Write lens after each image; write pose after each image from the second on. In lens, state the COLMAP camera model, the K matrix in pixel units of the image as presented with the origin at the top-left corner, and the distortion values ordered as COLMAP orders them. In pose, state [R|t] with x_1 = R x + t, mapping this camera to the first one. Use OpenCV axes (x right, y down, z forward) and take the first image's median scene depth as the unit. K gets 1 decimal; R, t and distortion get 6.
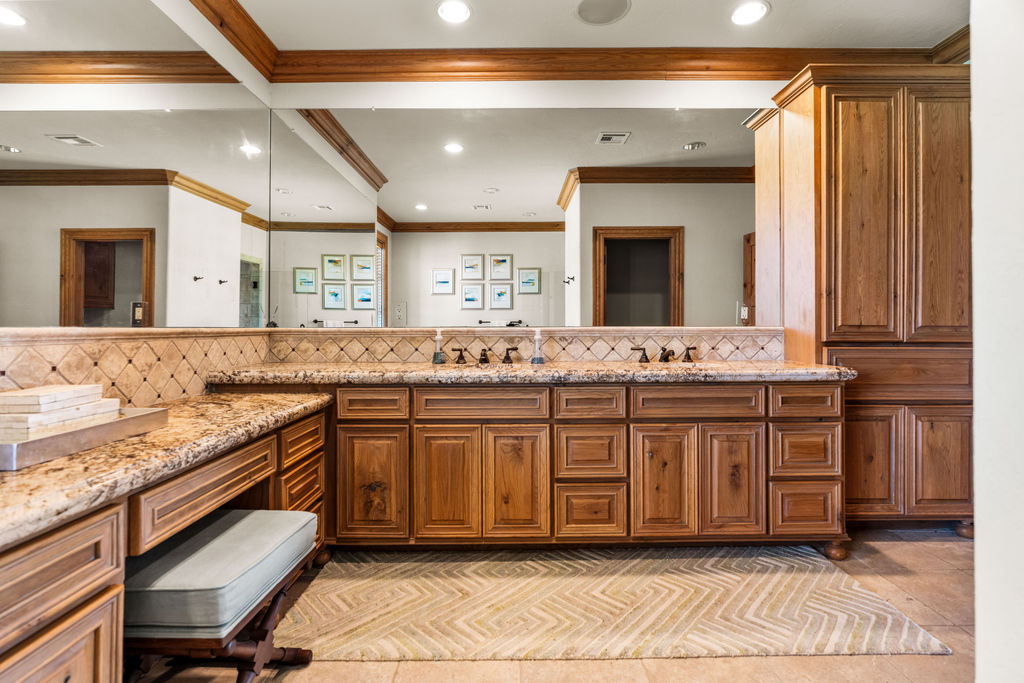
lens RADIAL K [[474.4, 0, 510.1], [0, 474.4, 323.3], [0, 0, 1]] dist [-0.021220, 0.000383]
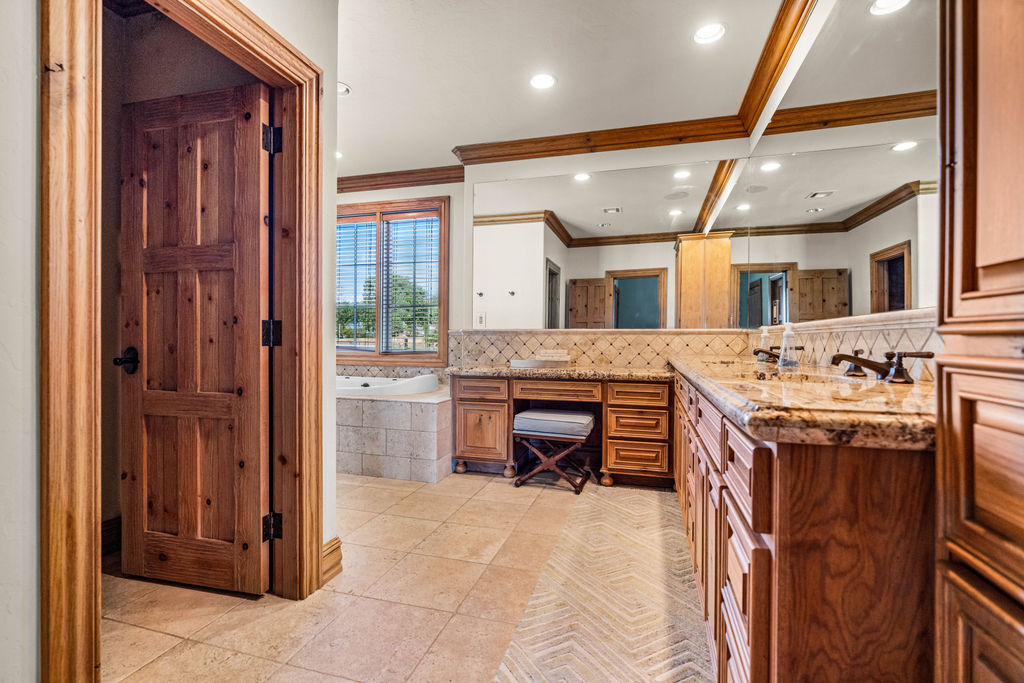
lens RADIAL K [[467.5, 0, 510.5], [0, 467.5, 334.8], [0, 0, 1]] dist [0.000476, 0.000473]
pose [[-0.277445, -0.001057, -0.960741, 1.159243], [0.002200, 0.999996, -0.001735, 0.031962], [0.960739, -0.002595, -0.277441, 0.939519]]
